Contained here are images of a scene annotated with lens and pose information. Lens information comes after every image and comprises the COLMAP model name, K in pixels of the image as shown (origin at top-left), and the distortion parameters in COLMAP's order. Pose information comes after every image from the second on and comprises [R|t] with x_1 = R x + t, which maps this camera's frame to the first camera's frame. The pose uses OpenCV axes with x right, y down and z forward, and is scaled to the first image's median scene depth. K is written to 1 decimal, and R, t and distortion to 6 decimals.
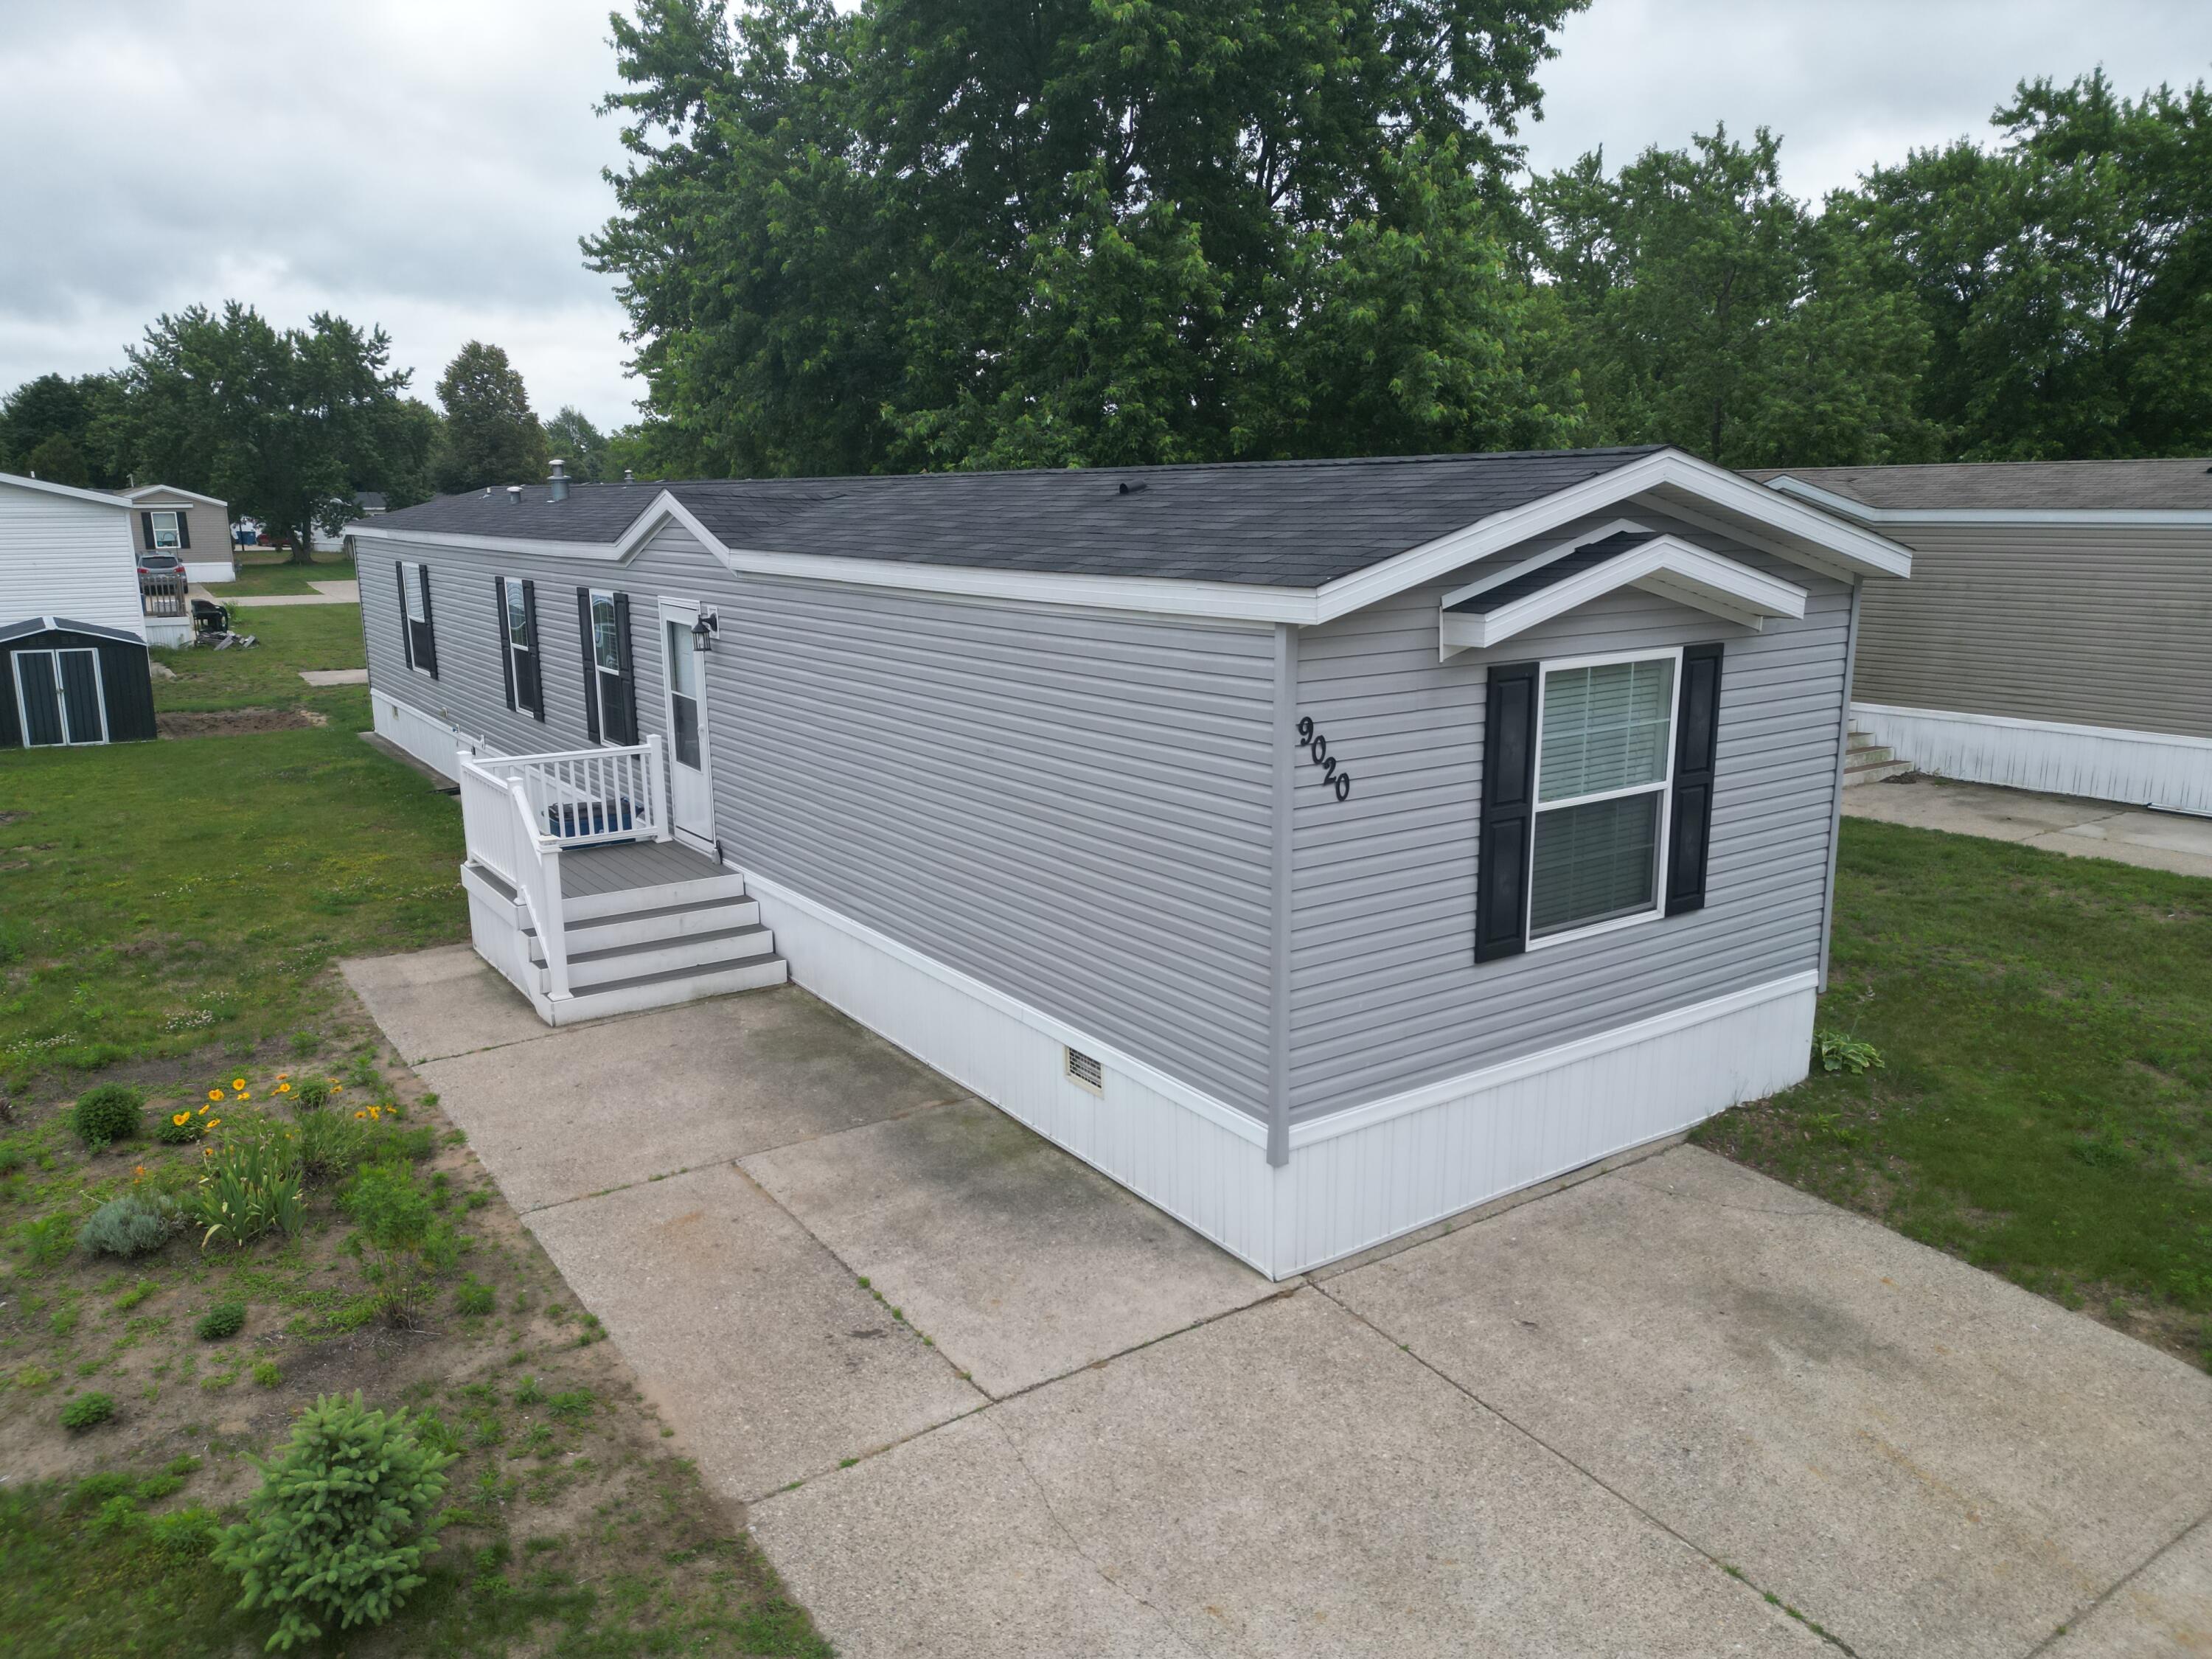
lens RADIAL K [[1547.0, 0, 1106.0], [0, 1547.0, 829.5], [0, 0, 1]] dist [0.076636, -0.073724]
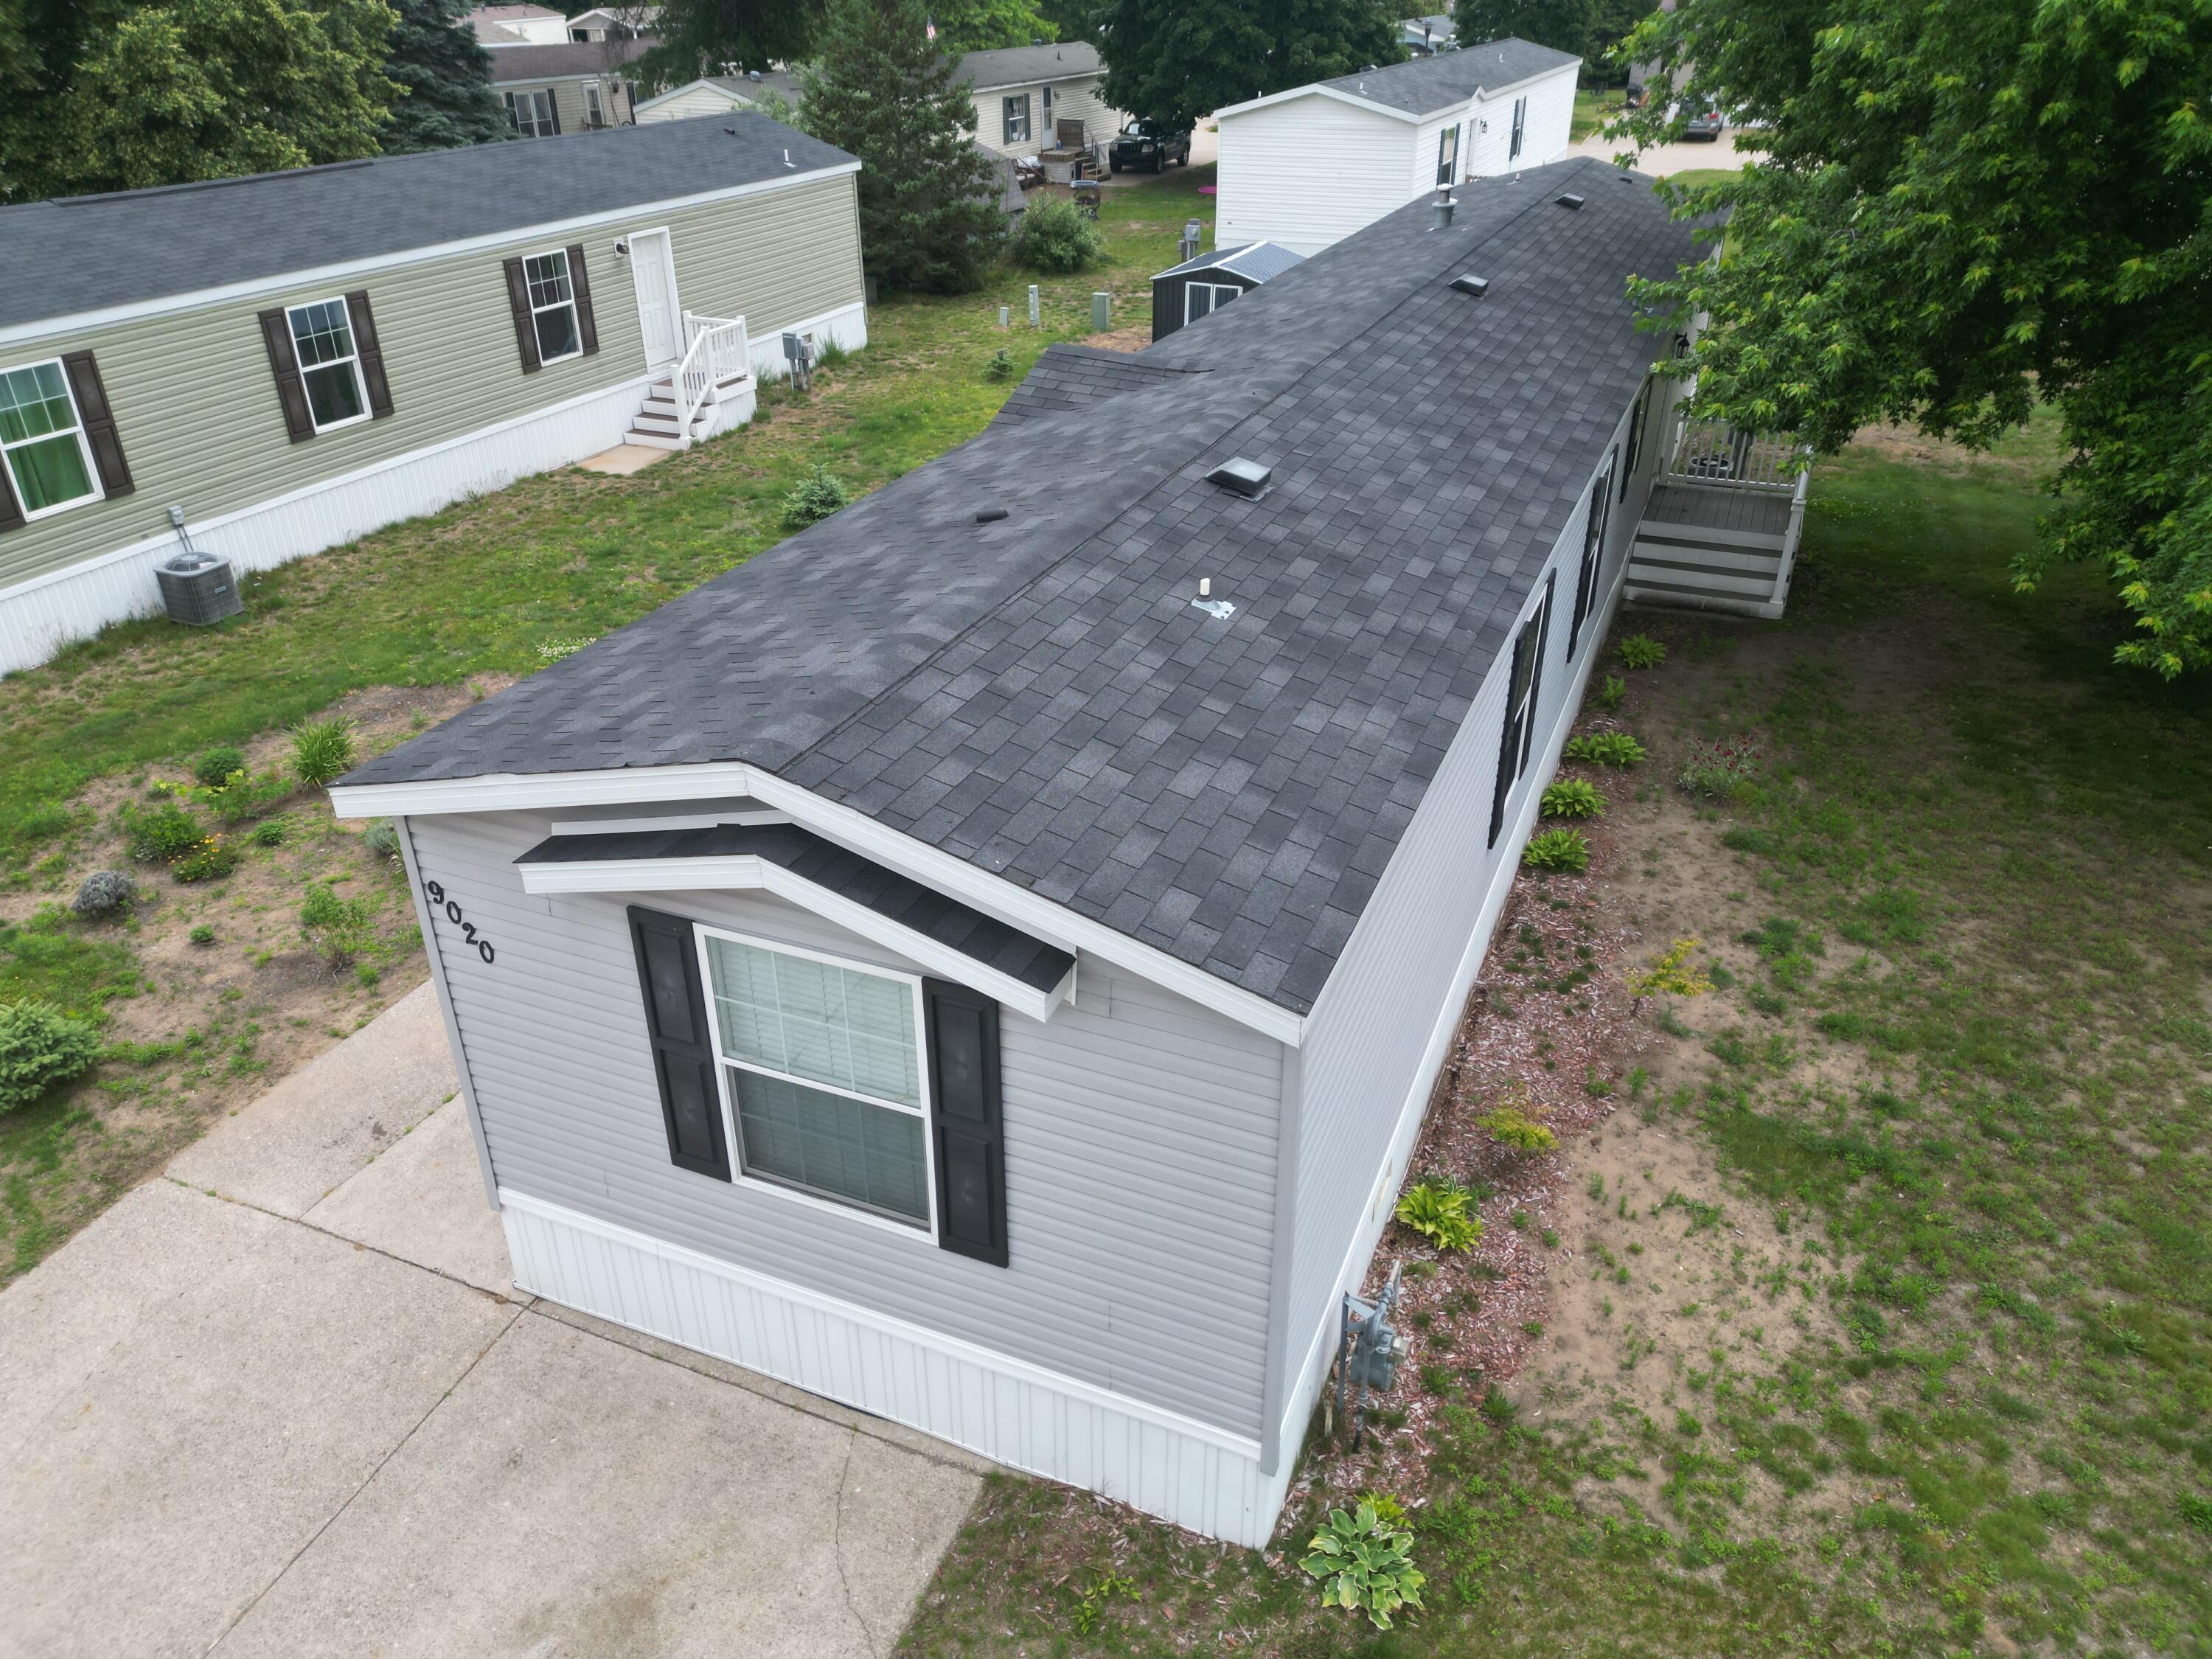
lens RADIAL K [[1561.6, 0, 1106.0], [0, 1561.6, 829.5], [0, 0, 1]] dist [0.048079, -0.020840]
pose [[0.532085, 0.416228, -0.737319, 1.064358], [-0.178683, 0.906413, 0.382737, -0.552886], [0.827622, -0.071902, 0.556662, 0.712618]]
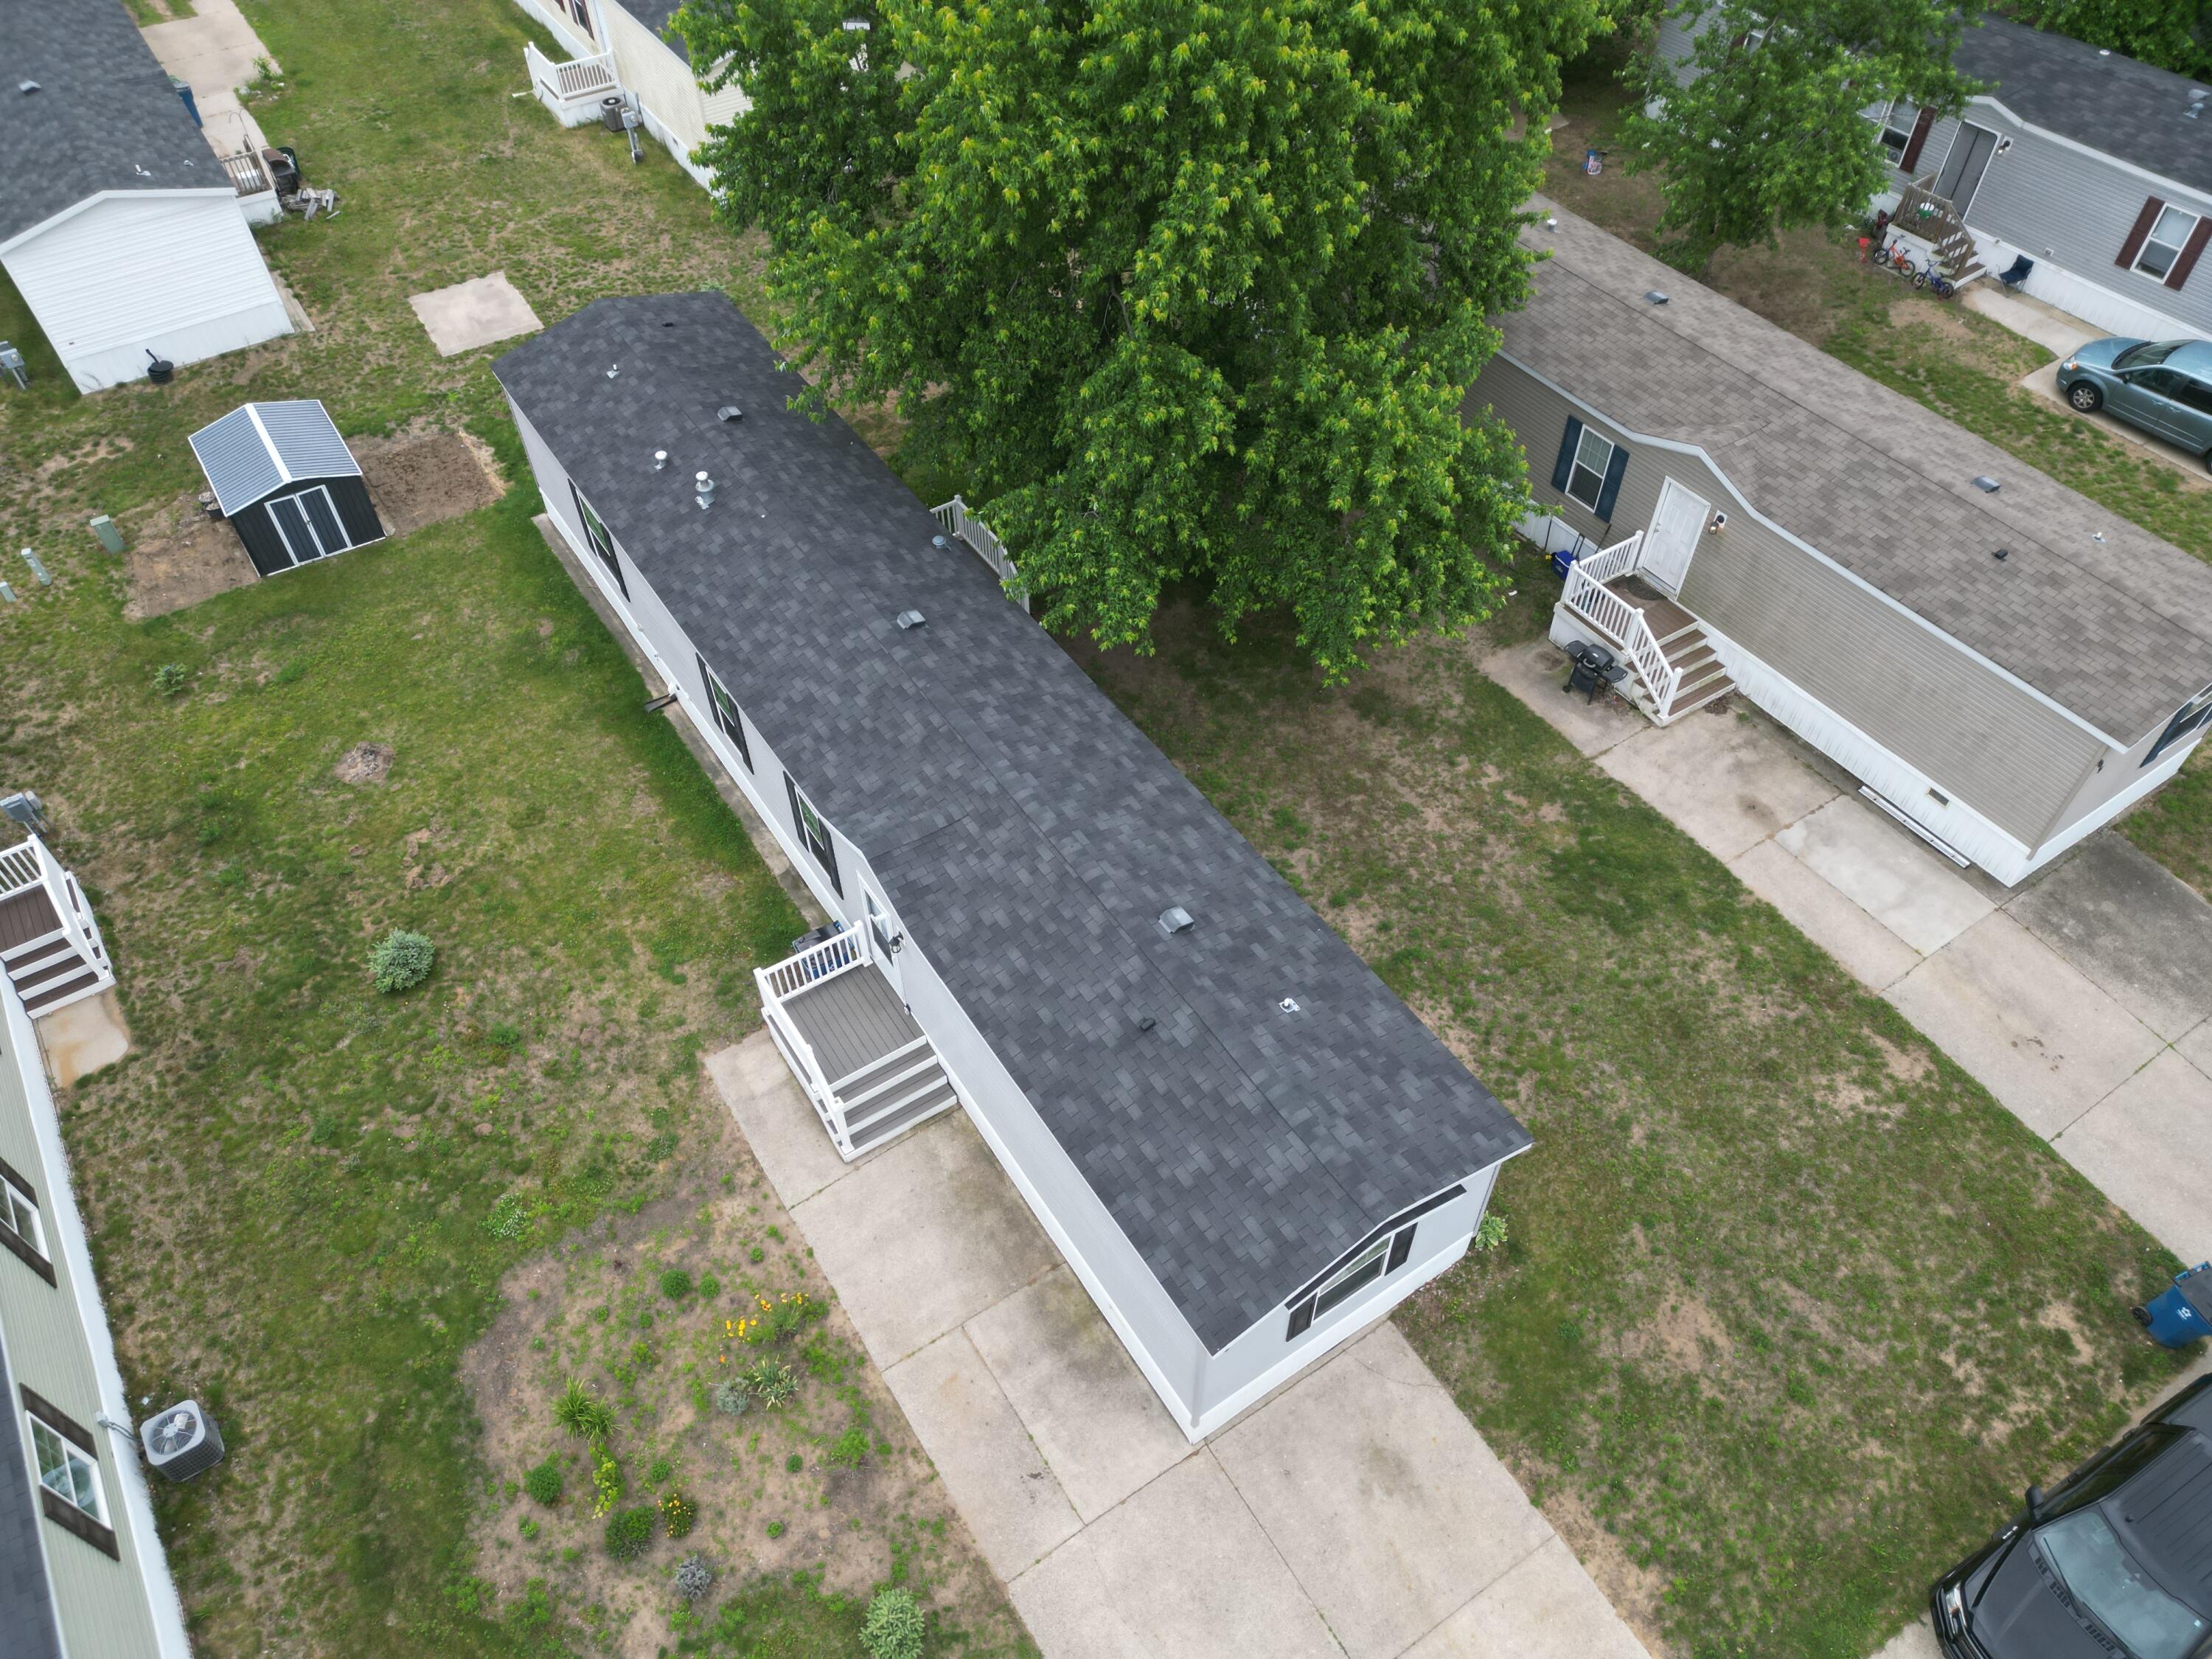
lens RADIAL K [[1561.6, 0, 1106.0], [0, 1561.6, 829.5], [0, 0, 1]] dist [0.048079, -0.020840]
pose [[0.999767, 0.019864, -0.008496, -0.030107], [-0.010781, 0.799476, 0.600601, -2.015093], [0.018723, -0.600369, 0.799504, -0.446841]]
